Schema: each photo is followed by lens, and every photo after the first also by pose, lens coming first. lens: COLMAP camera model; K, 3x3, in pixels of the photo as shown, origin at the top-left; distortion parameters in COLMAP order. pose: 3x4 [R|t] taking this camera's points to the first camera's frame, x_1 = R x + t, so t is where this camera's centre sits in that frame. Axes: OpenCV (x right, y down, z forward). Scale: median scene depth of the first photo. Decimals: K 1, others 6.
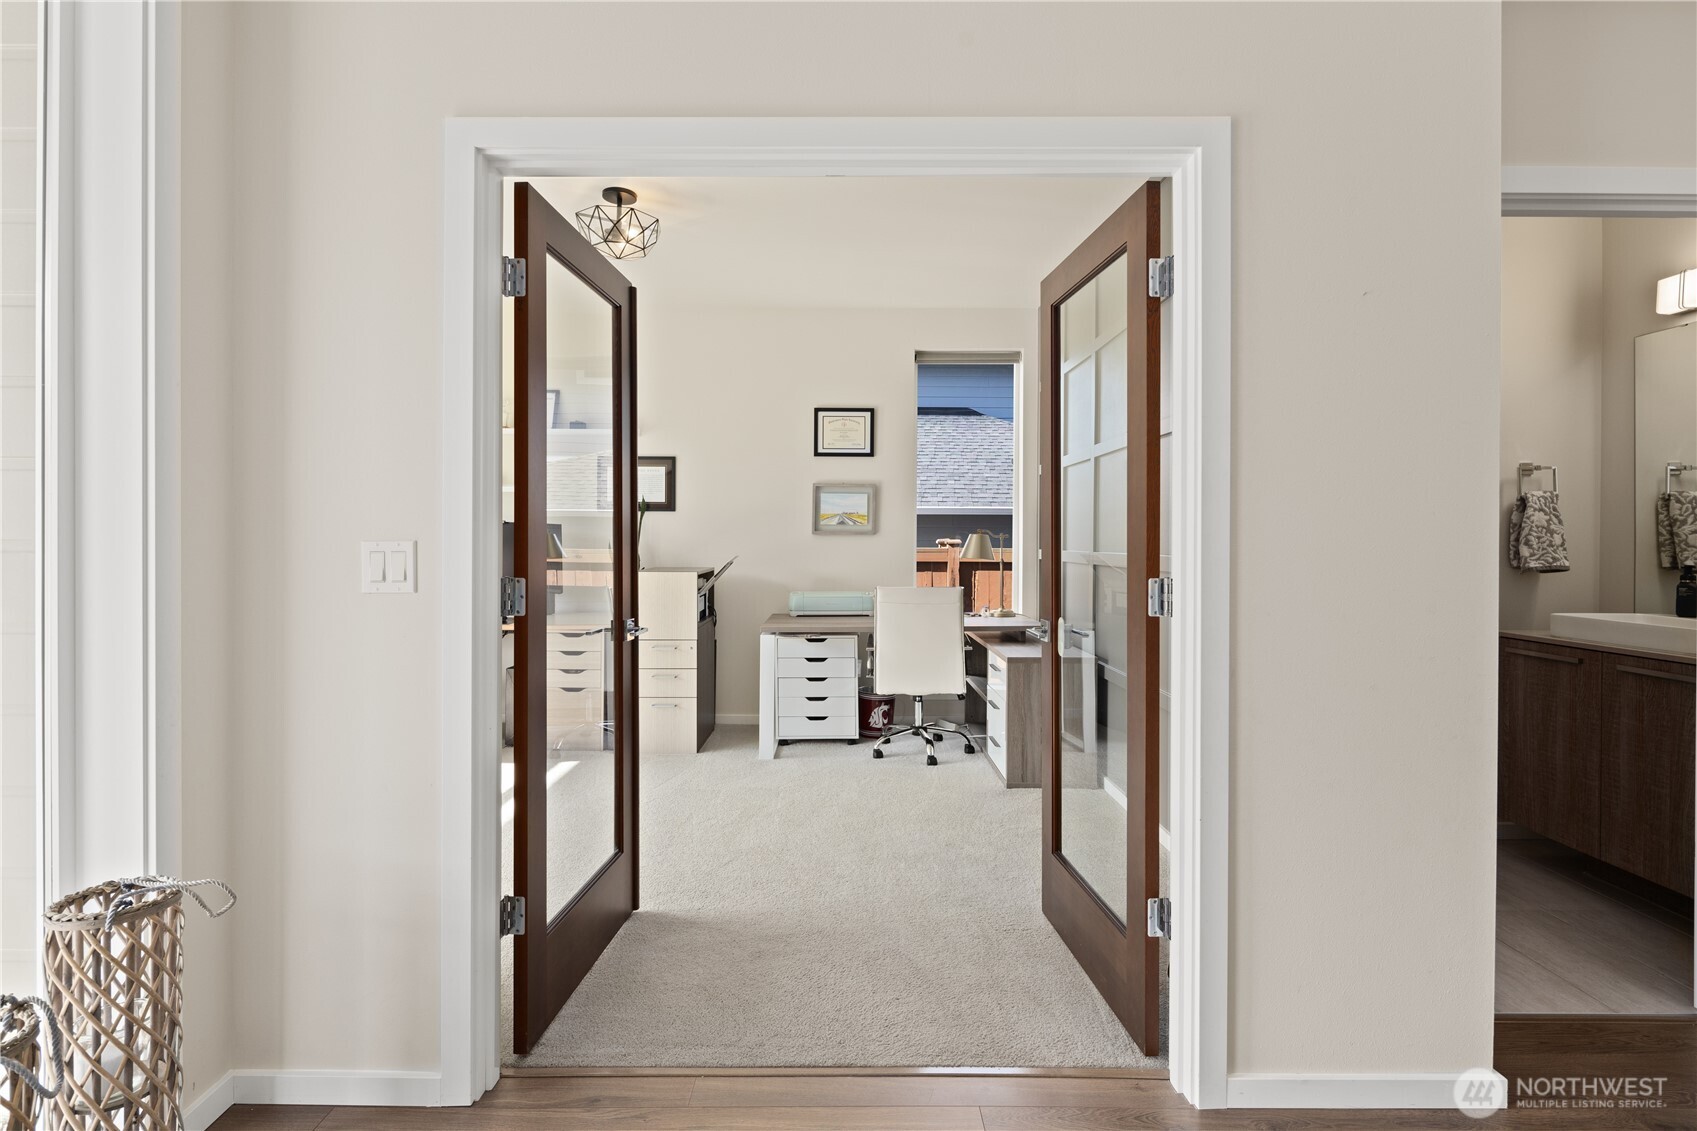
lens RADIAL K [[824.2, 0, 847.5], [0, 824.2, 544.3], [0, 0, 1]] dist [-0.000494, -0.000991]
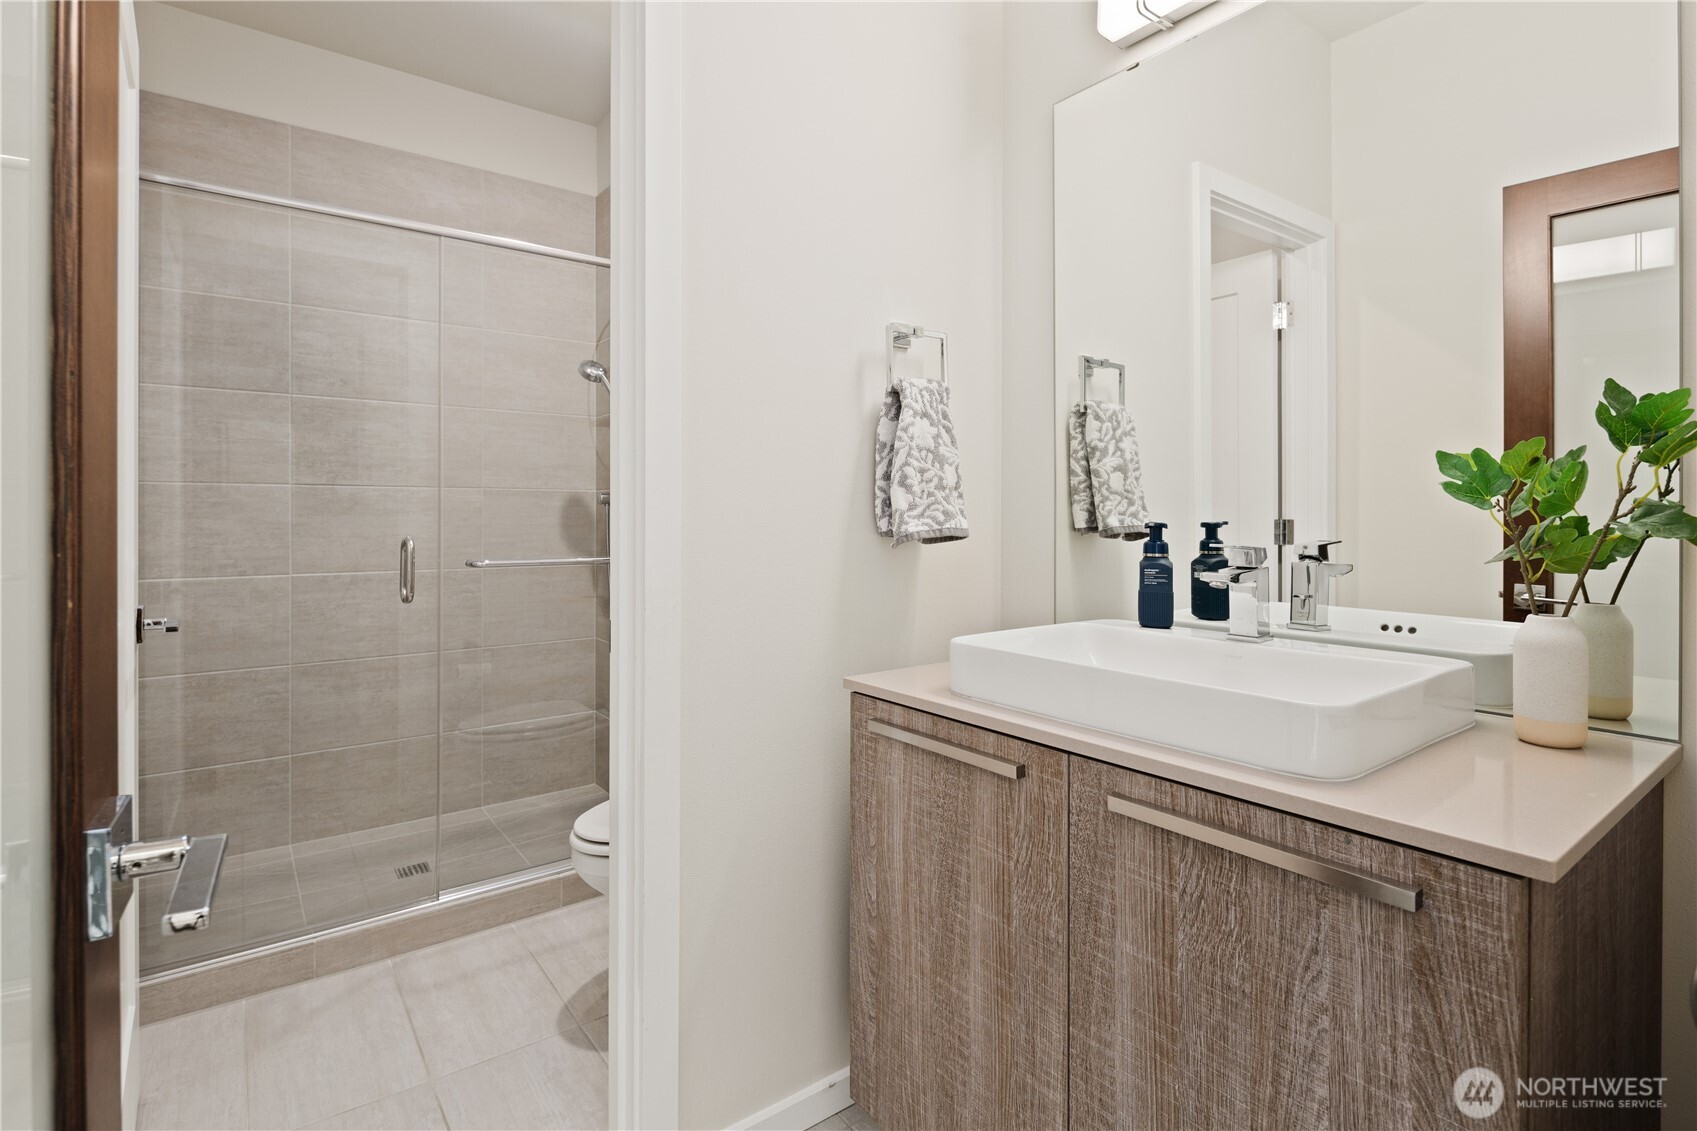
lens RADIAL K [[824.2, 0, 847.5], [0, 824.2, 544.3], [0, 0, 1]] dist [-0.000494, -0.000991]
pose [[0.798580, -0.025252, 0.601358, 0.509394], [0.005975, 0.999403, 0.034033, 0.018257], [-0.601859, -0.023585, 0.798254, 0.635299]]
